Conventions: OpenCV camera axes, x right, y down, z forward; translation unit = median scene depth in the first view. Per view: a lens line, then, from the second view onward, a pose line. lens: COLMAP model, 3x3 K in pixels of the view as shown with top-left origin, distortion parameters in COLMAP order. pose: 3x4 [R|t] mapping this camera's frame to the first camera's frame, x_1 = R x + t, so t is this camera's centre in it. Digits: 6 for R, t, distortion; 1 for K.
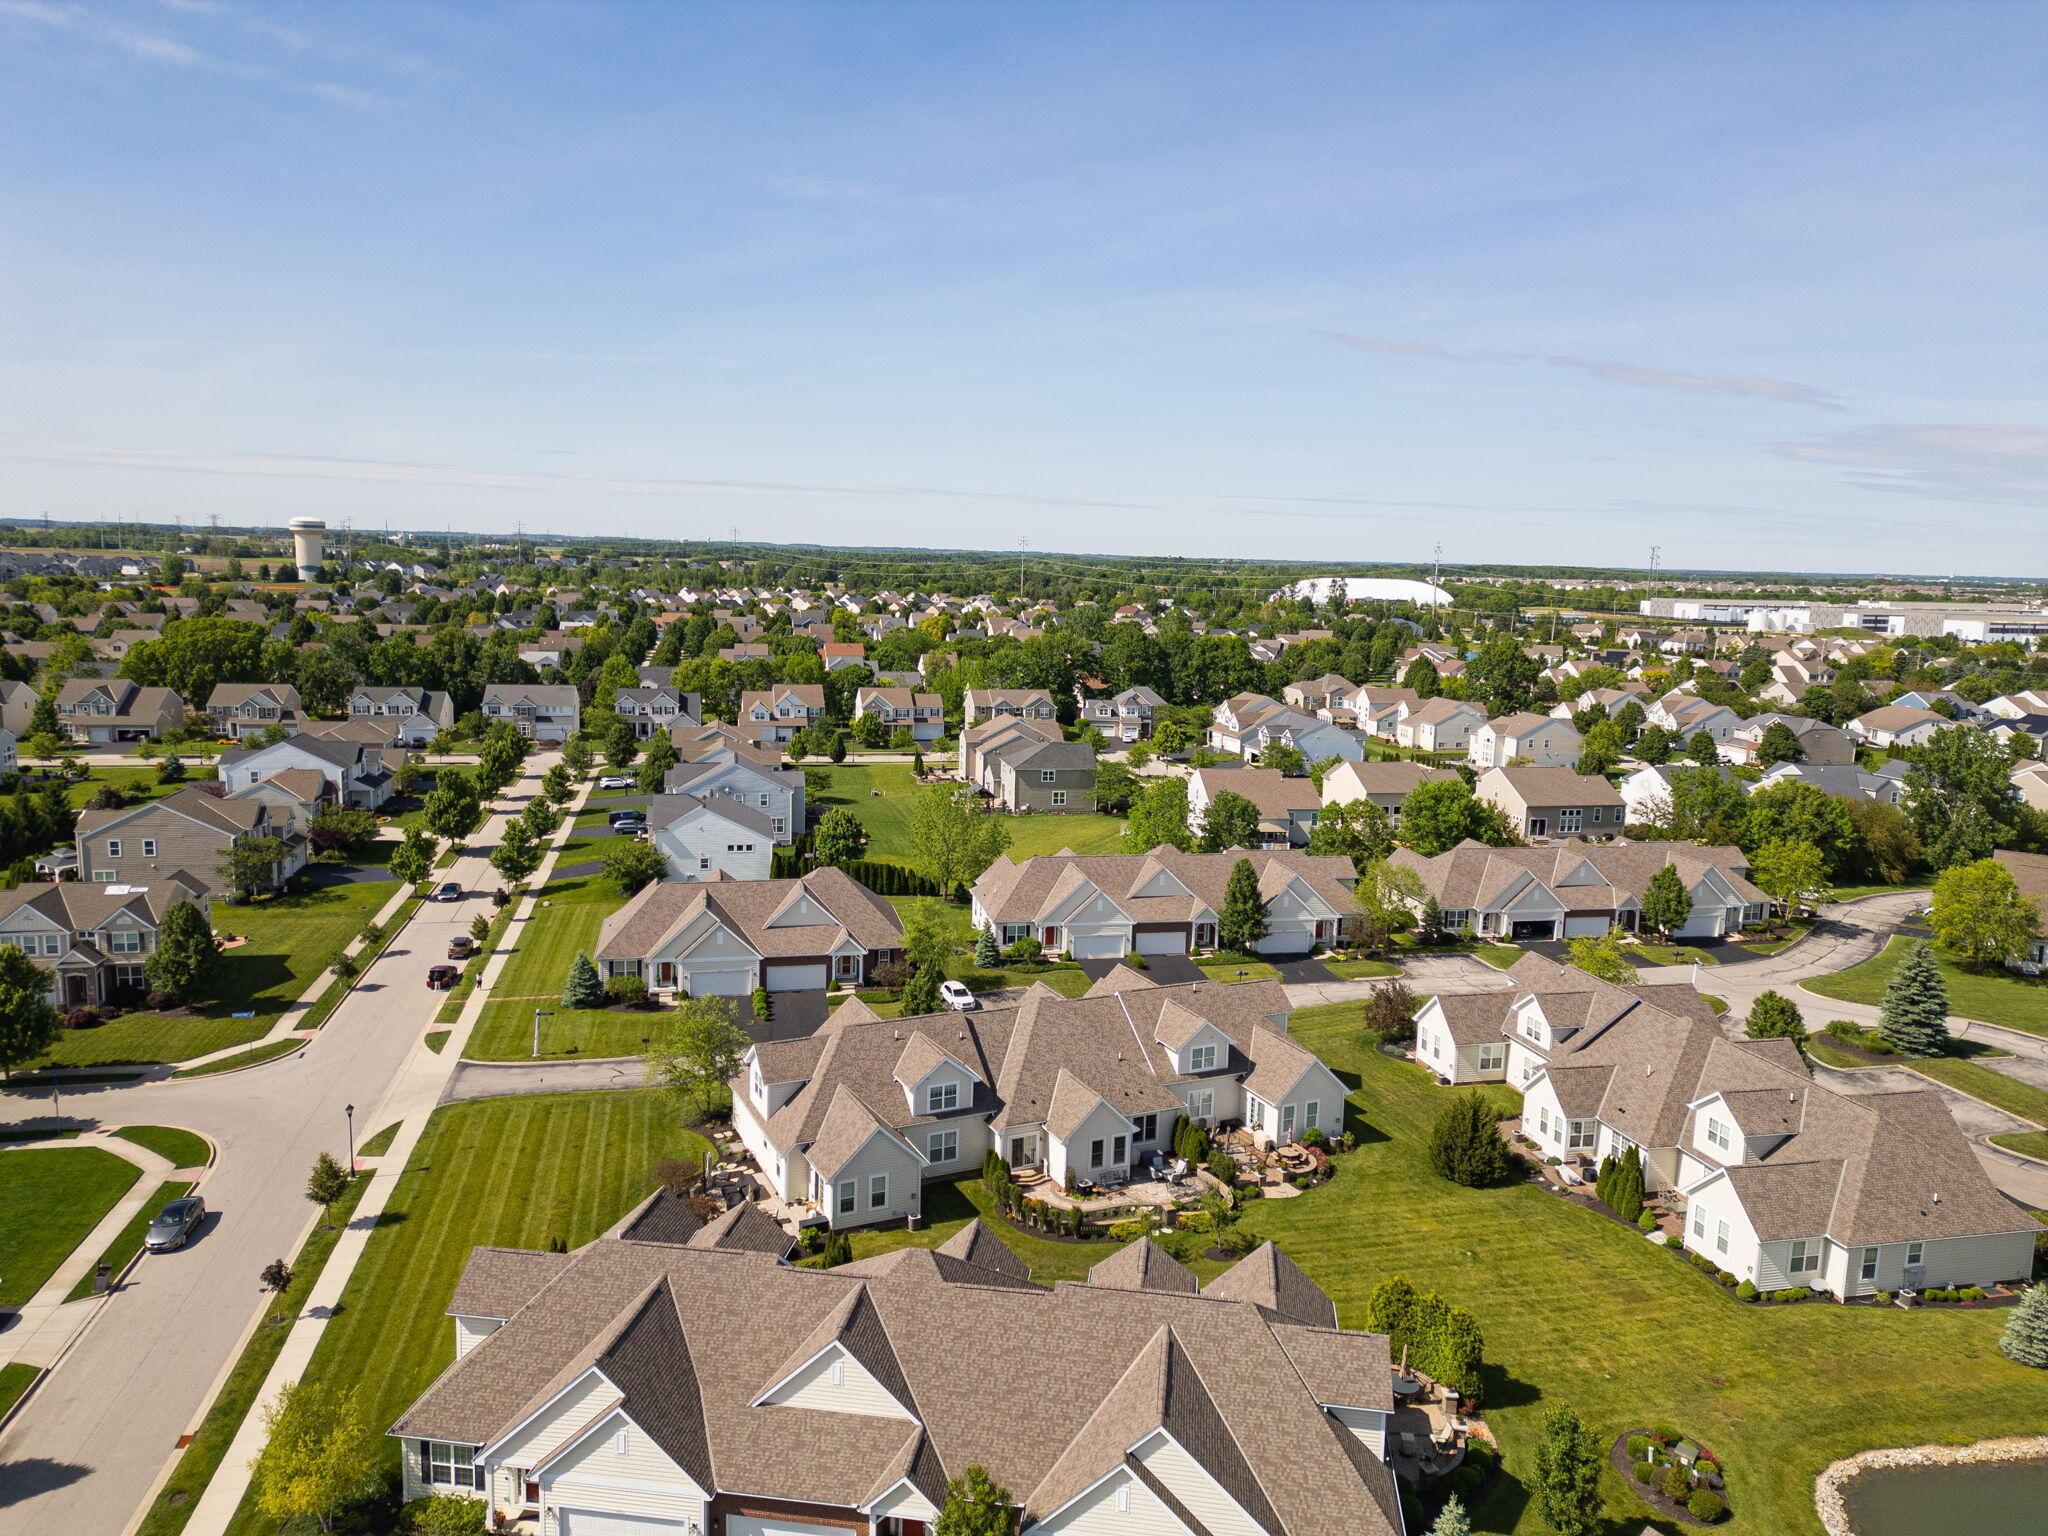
lens RADIAL K [[1424.4, 0, 1024.0], [0, 1424.4, 768.0], [0, 0, 1]] dist [0.086478, -0.089265]
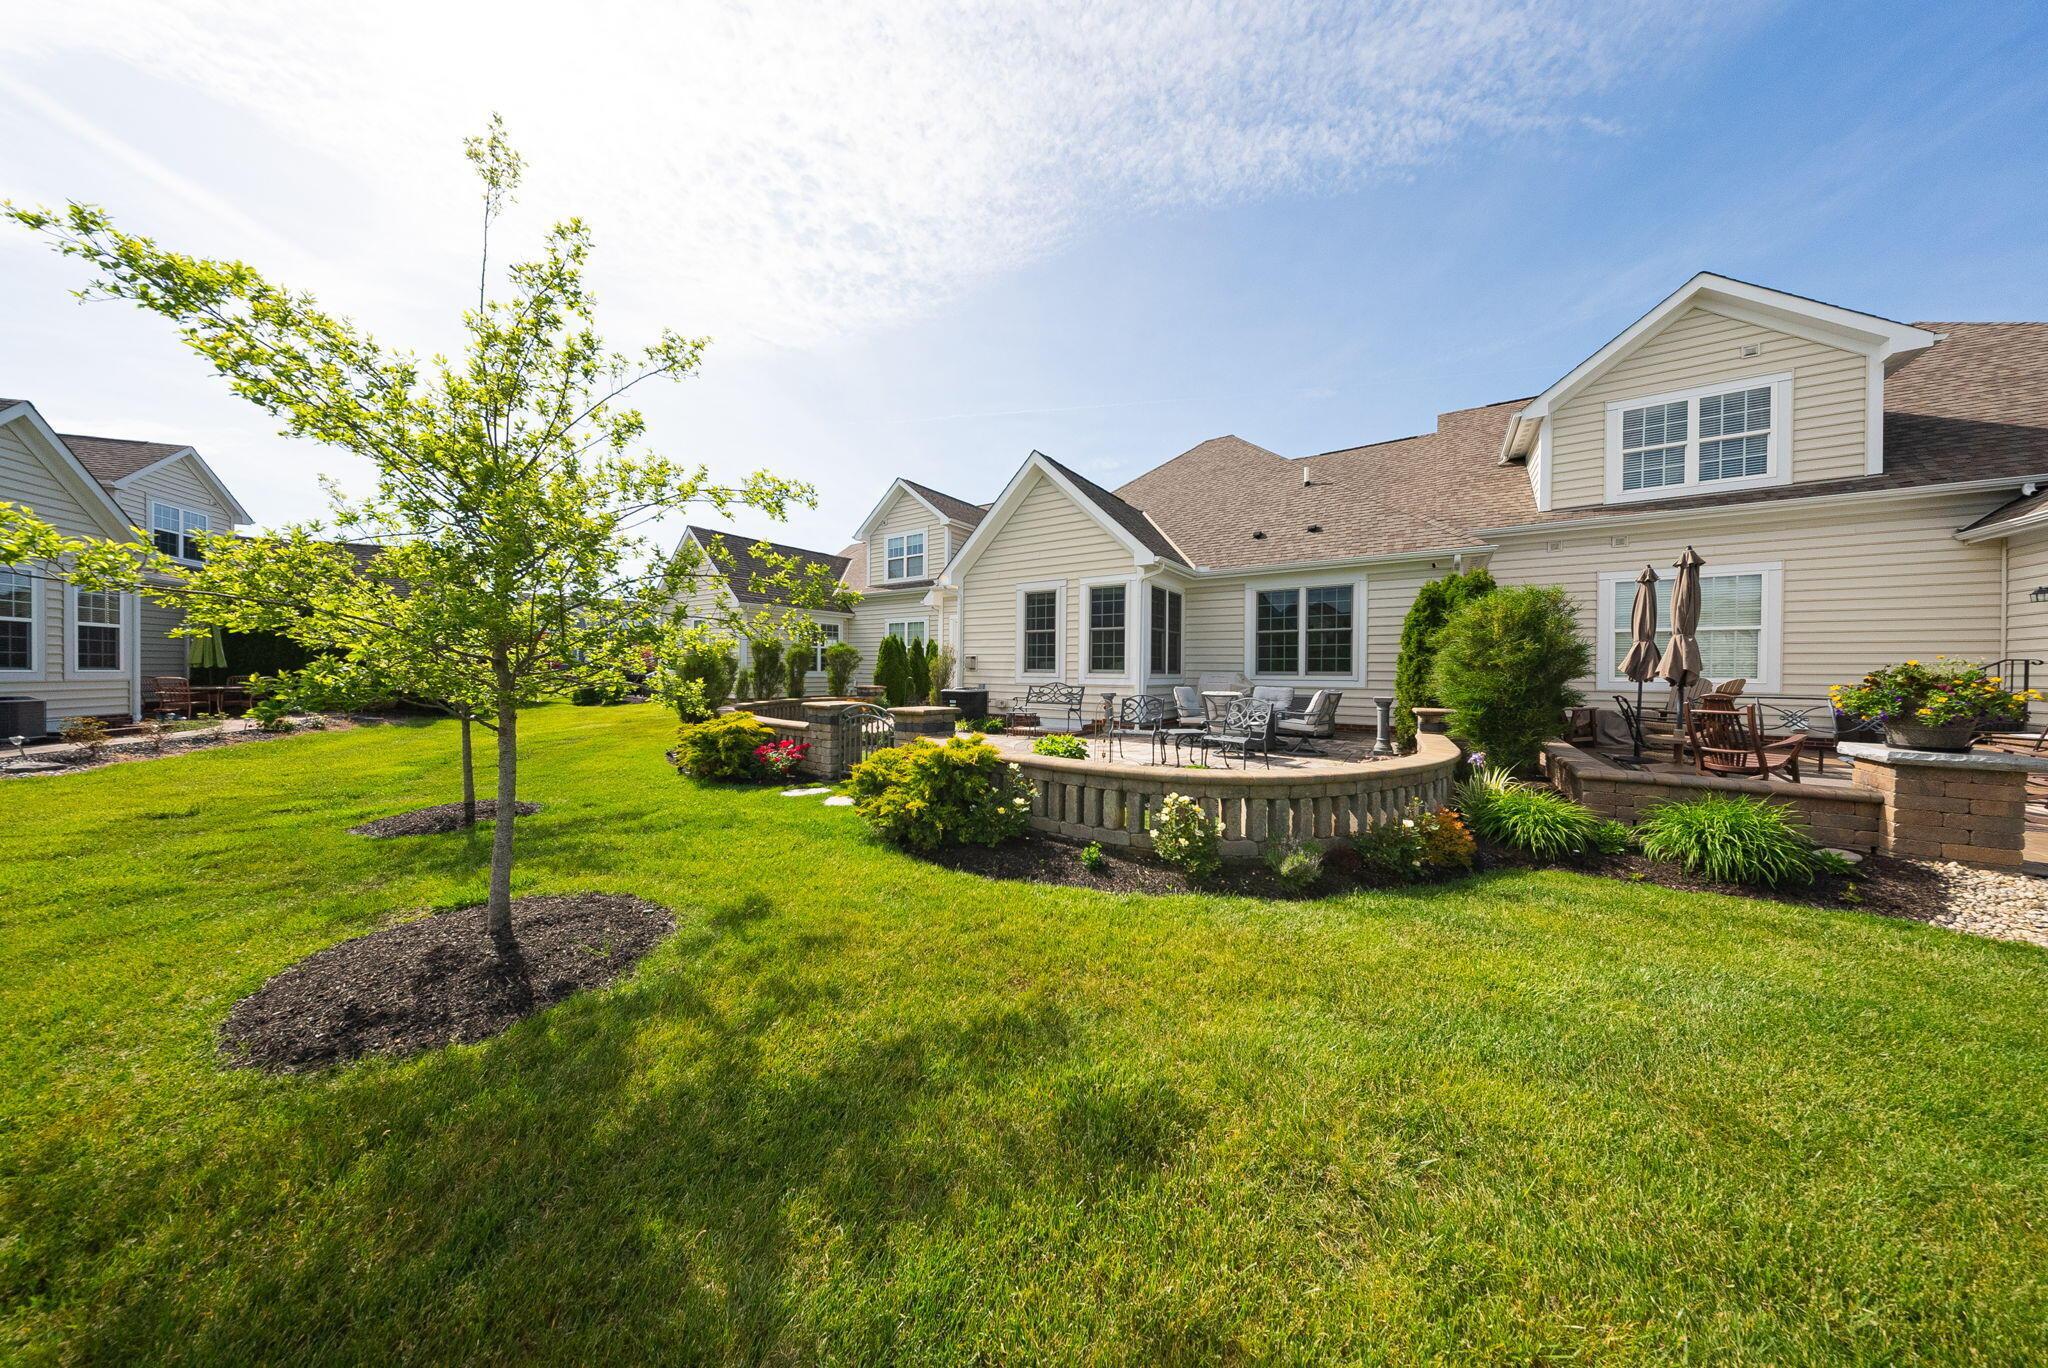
lens RADIAL K [[598.8, 0, 1014.1], [0, 598.8, 677.3], [0, 0, 1]] dist [0.018787, -0.004992]
pose [[0.500274, -0.016021, -0.865719, 0.158897], [-0.128147, 0.987448, -0.092327, 0.271023], [0.856332, 0.157129, 0.491942, 0.853874]]
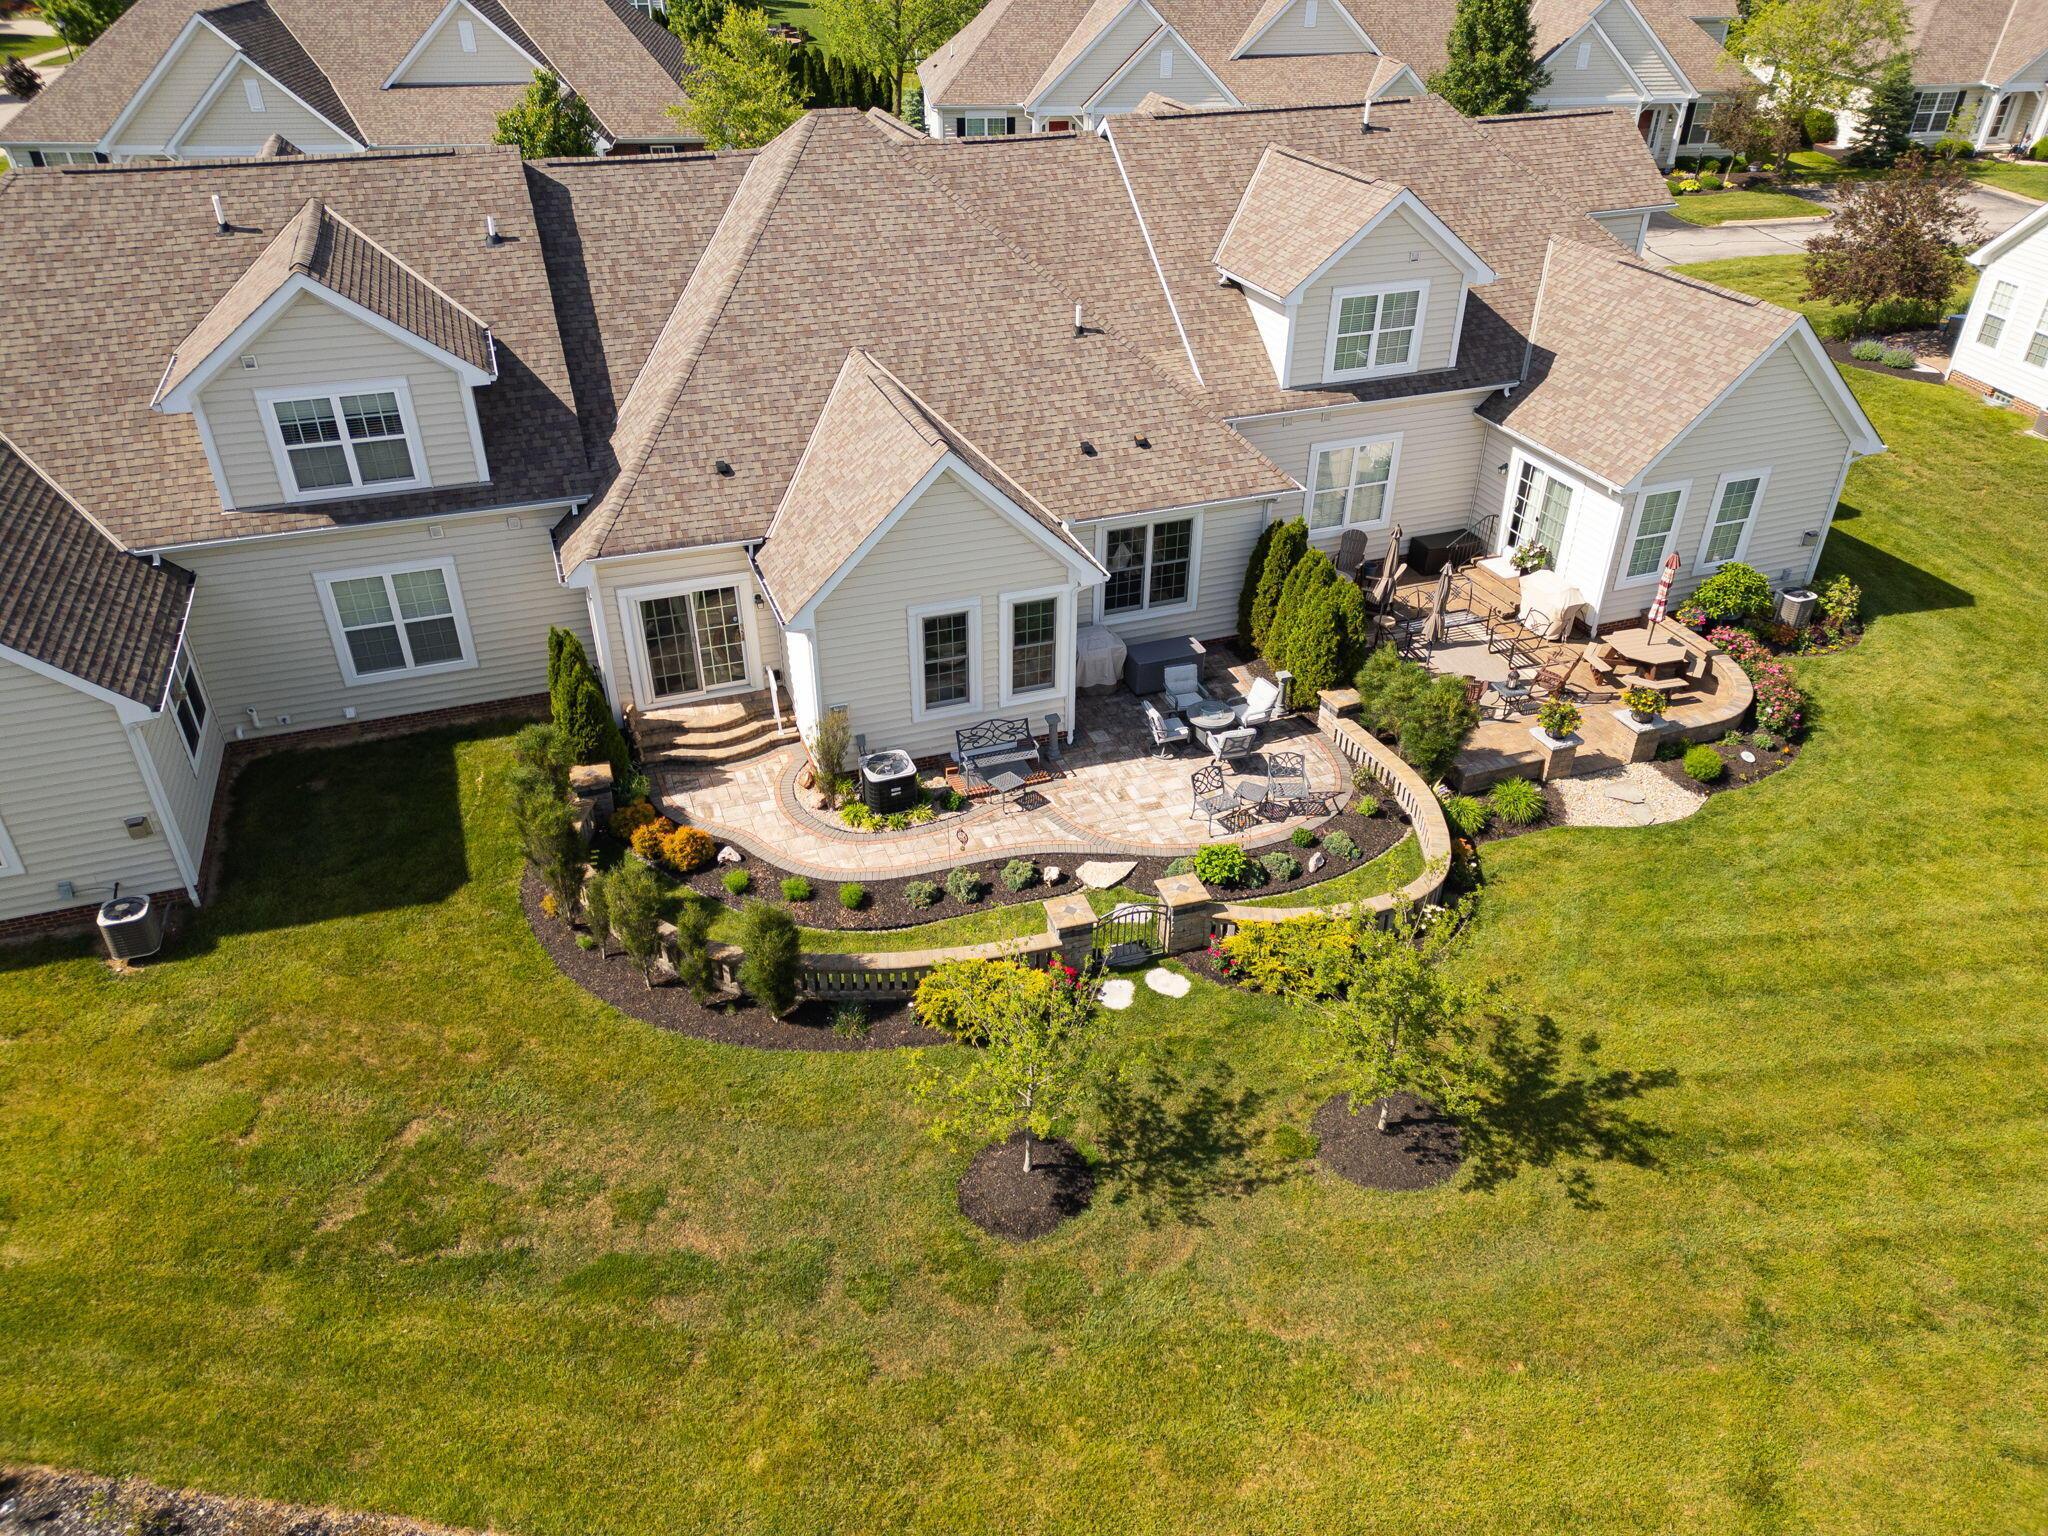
lens RADIAL K [[1424.4, 0, 1024.0], [0, 1424.4, 768.0], [0, 0, 1]] dist [0.086478, -0.089265]
pose [[0.994663, 0.030085, -0.098691, 0.085736], [0.012166, 0.915670, 0.401748, 0.165865], [0.102455, -0.400804, 0.910417, 0.690526]]
